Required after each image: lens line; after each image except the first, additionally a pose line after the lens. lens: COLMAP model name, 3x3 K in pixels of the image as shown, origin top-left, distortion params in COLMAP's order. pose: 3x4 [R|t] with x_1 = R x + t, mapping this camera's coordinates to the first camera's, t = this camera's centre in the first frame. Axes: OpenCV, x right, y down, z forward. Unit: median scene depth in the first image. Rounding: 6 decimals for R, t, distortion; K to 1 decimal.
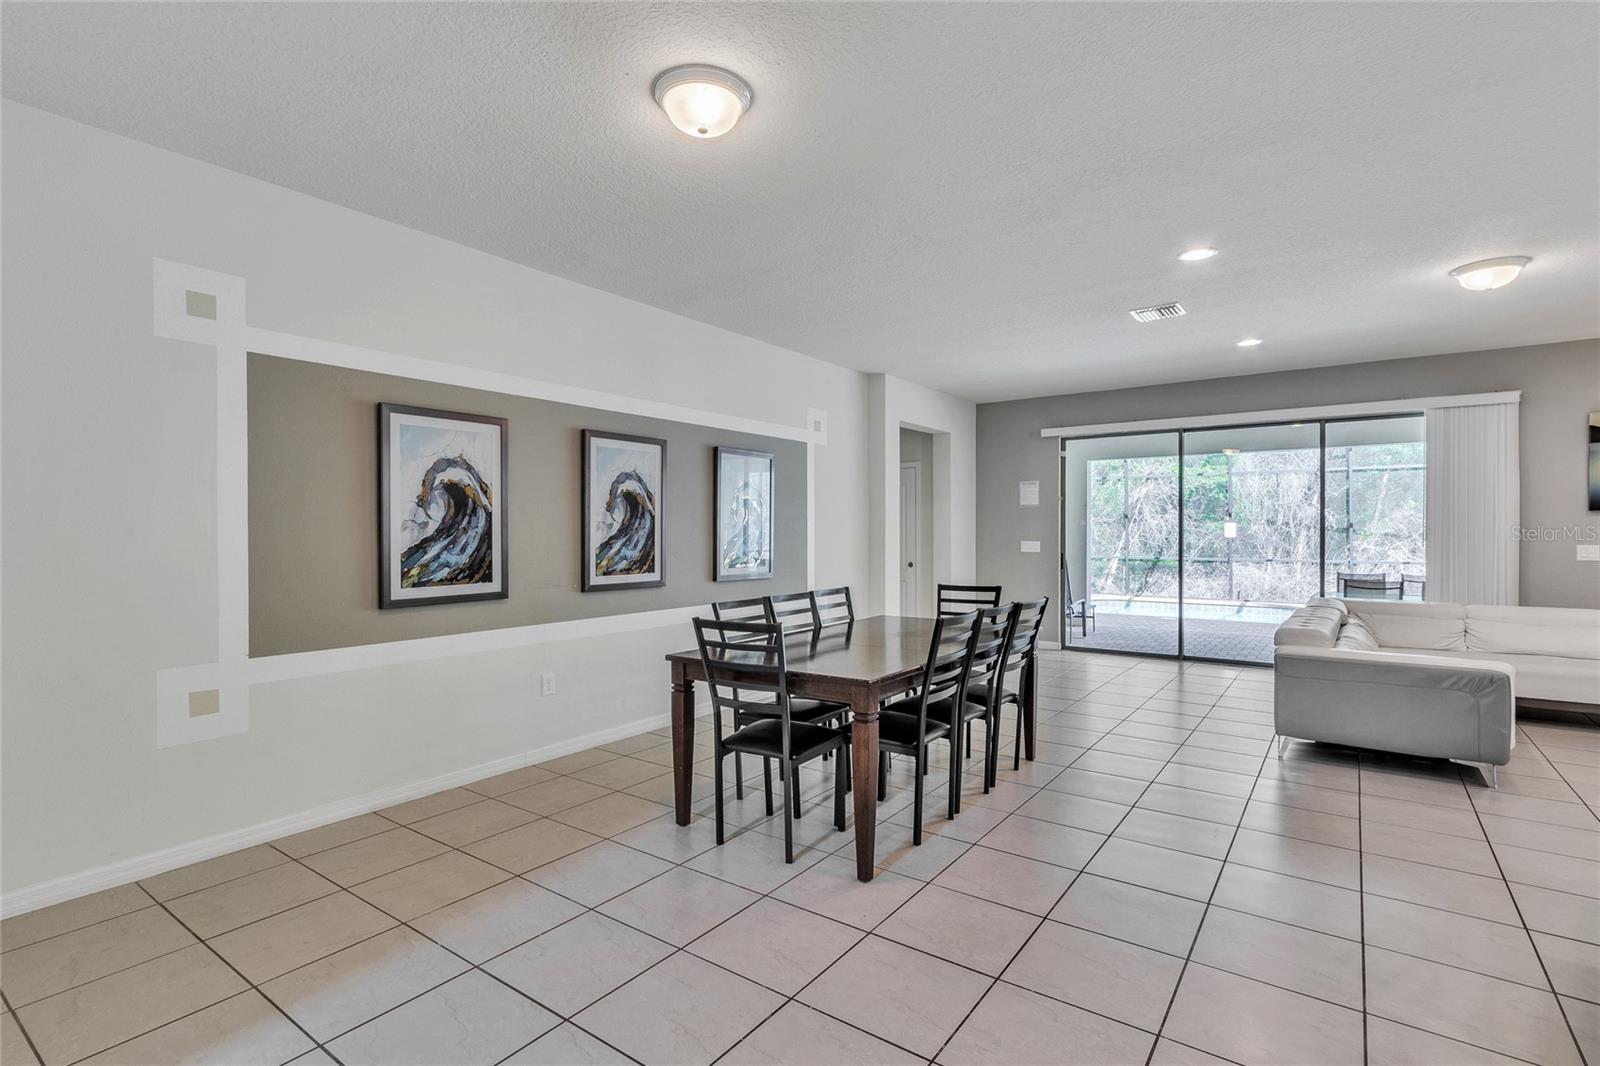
lens RADIAL K [[763.3, 0, 792.0], [0, 763.3, 538.1], [0, 0, 1]] dist [0.010197, -0.001035]
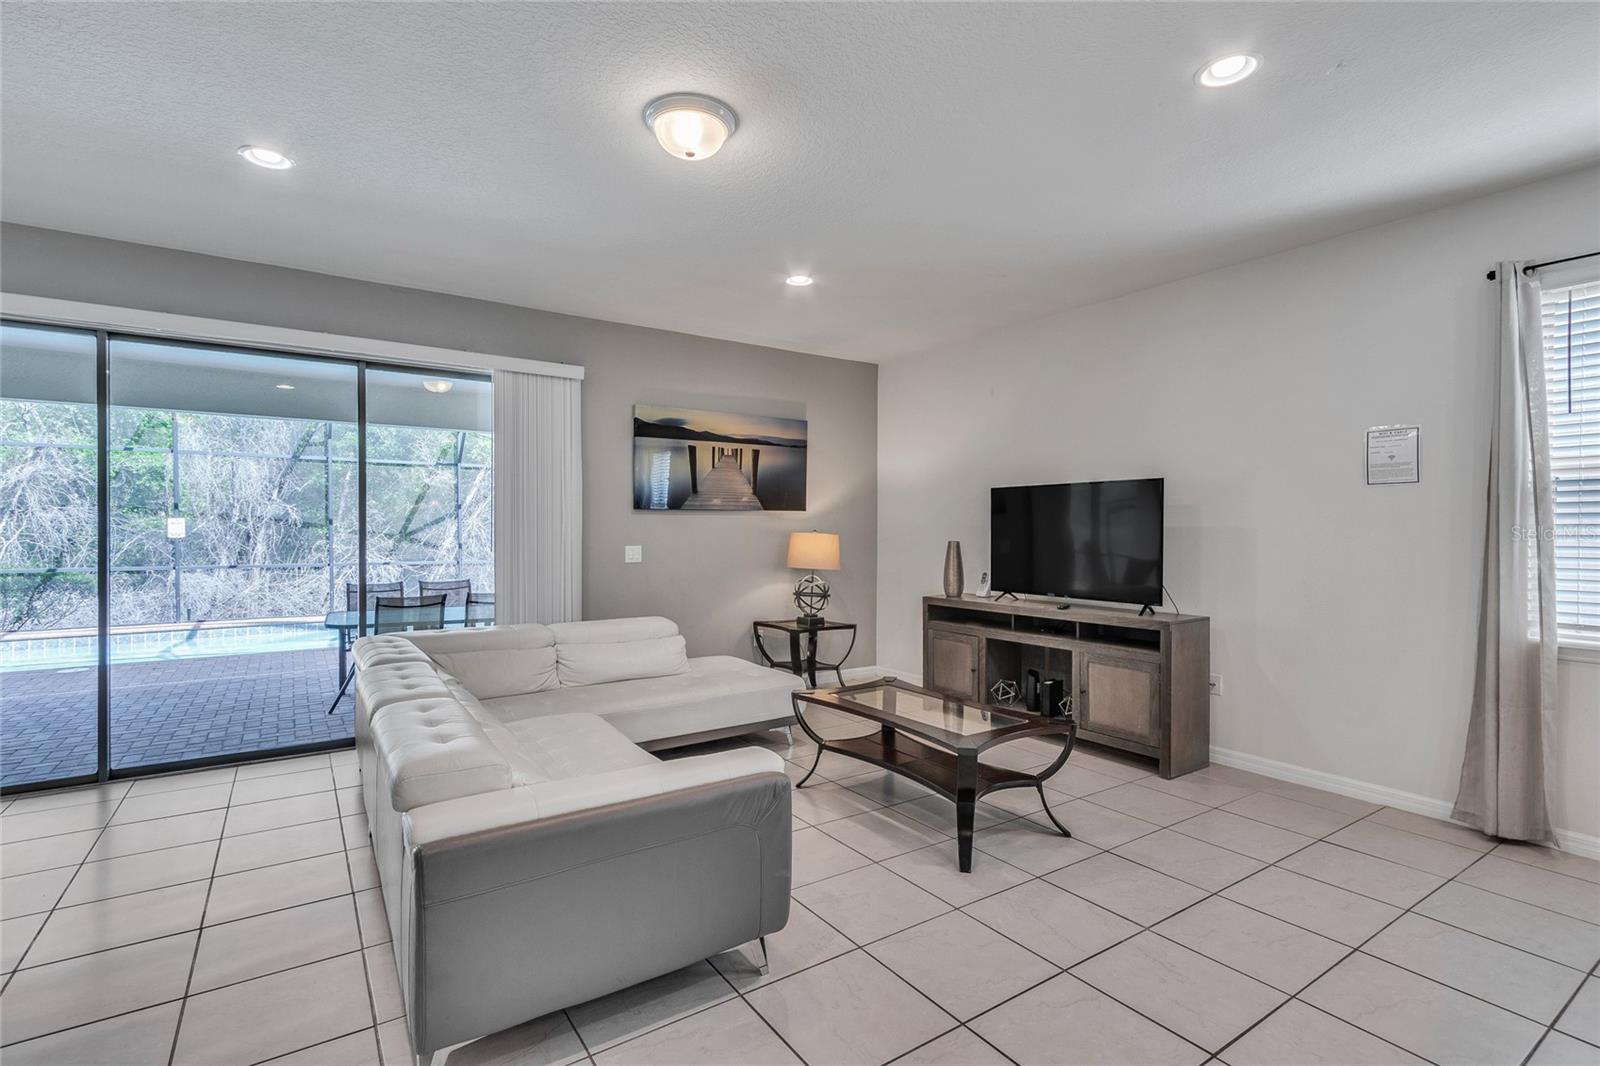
lens RADIAL K [[745.6, 0, 790.1], [0, 745.6, 533.6], [0, 0, 1]] dist [0.009928, -0.003640]
pose [[0.342631, -0.003704, 0.939463, 0.252564], [0.006658, 0.999977, 0.001514, -0.005974], [-0.939446, 0.005736, 0.342648, 0.516968]]
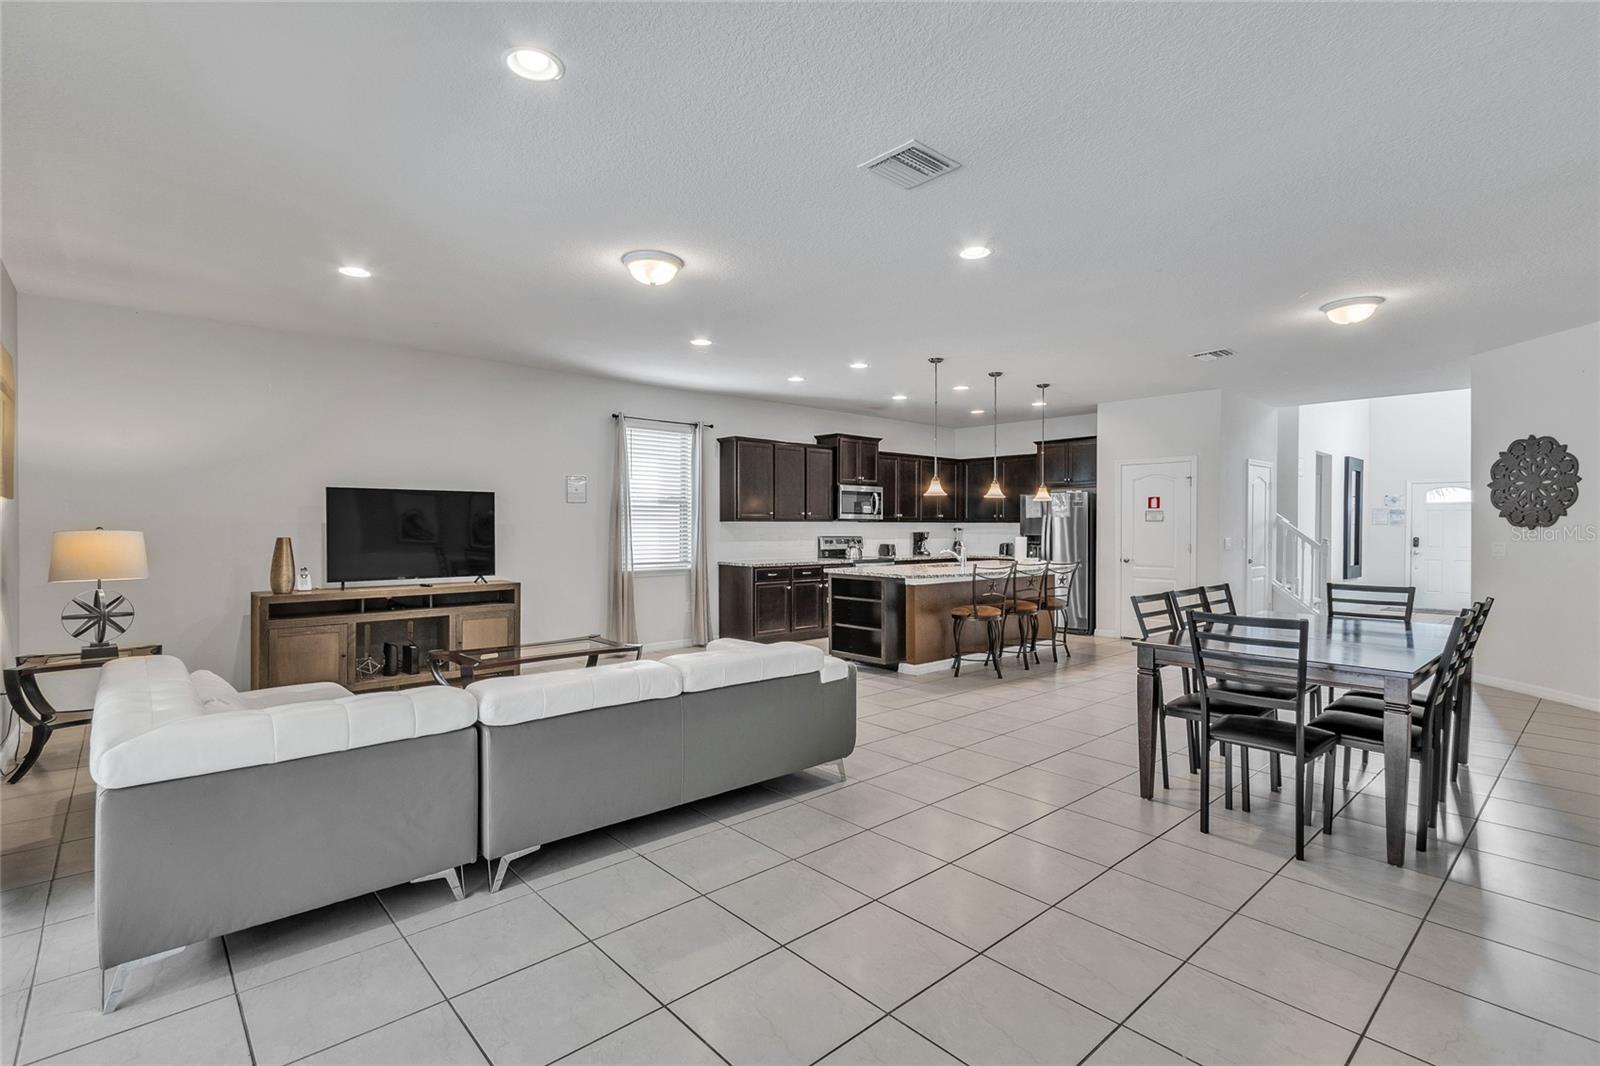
lens RADIAL K [[745.6, 0, 795.1], [0, 745.6, 528.2], [0, 0, 1]] dist [0.009928, -0.003640]
pose [[-0.978994, 0.000589, 0.203890, 0.384811], [0.002969, 0.999931, 0.011365, -0.013410], [-0.203869, 0.011731, -0.978928, 1.394217]]
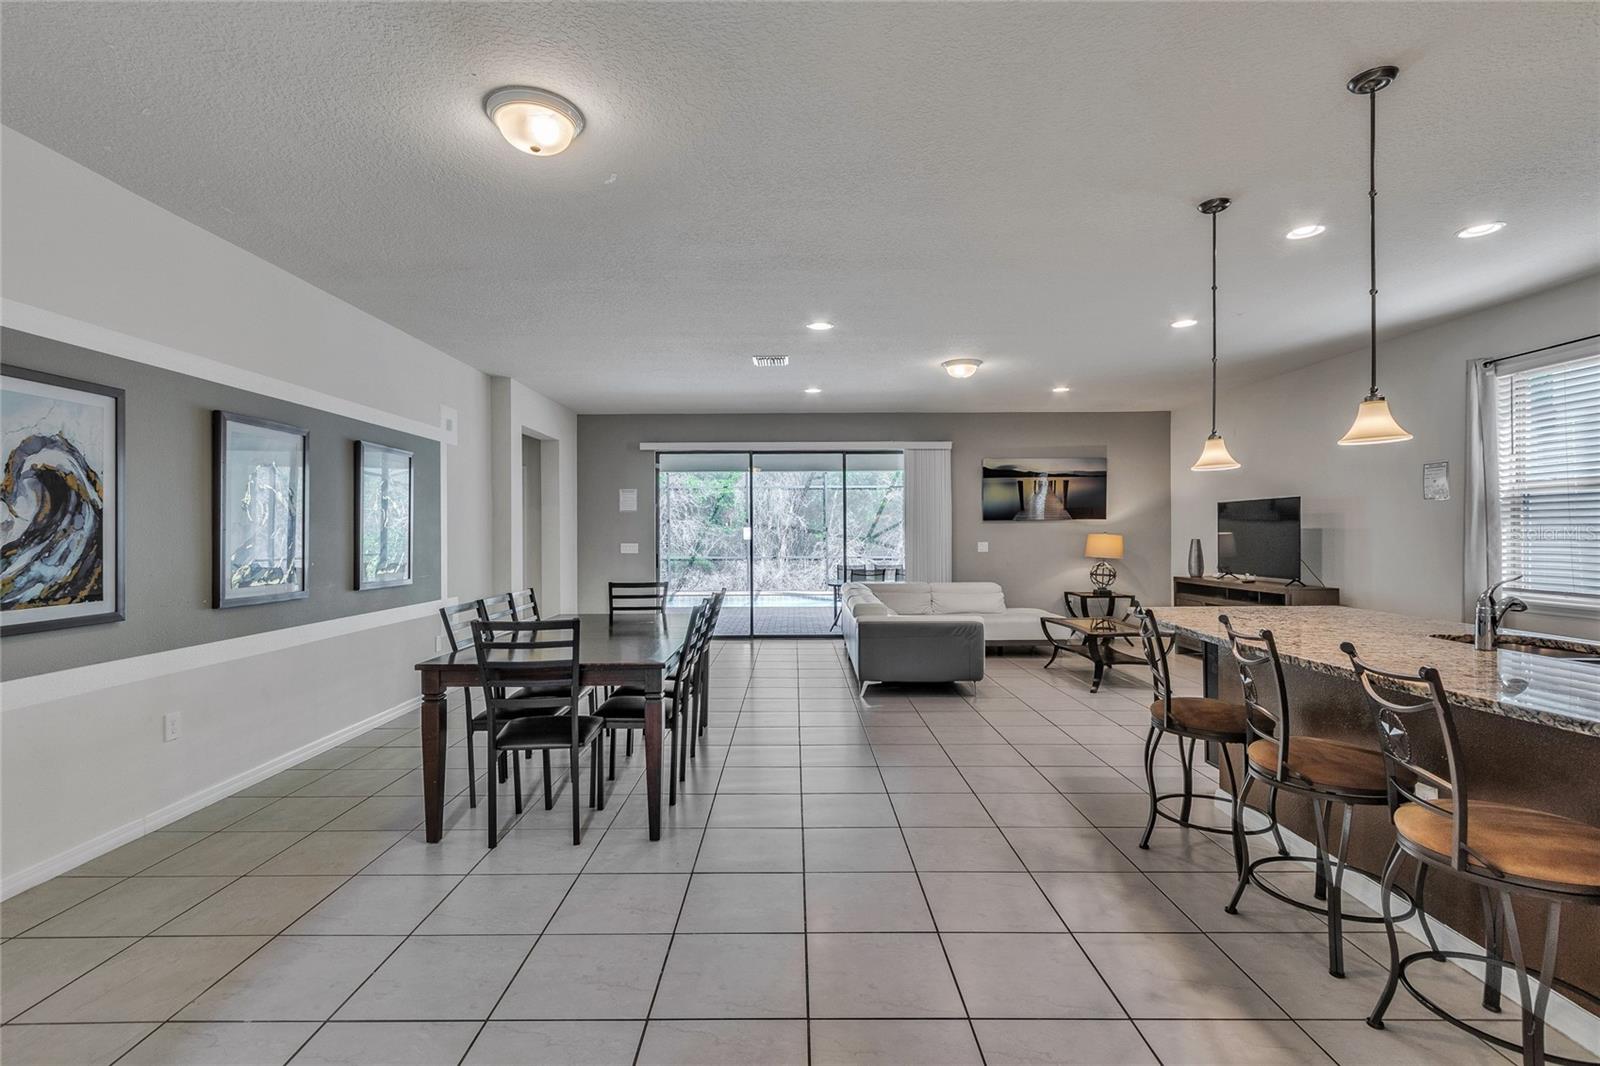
lens RADIAL K [[745.6, 0, 788.8], [0, 745.6, 533.8], [0, 0, 1]] dist [0.009928, -0.003640]
pose [[0.810215, -0.001717, 0.586131, -0.192042], [0.008516, 0.999925, -0.008844, 0.002110], [-0.586071, 0.012157, 0.810168, -0.010421]]
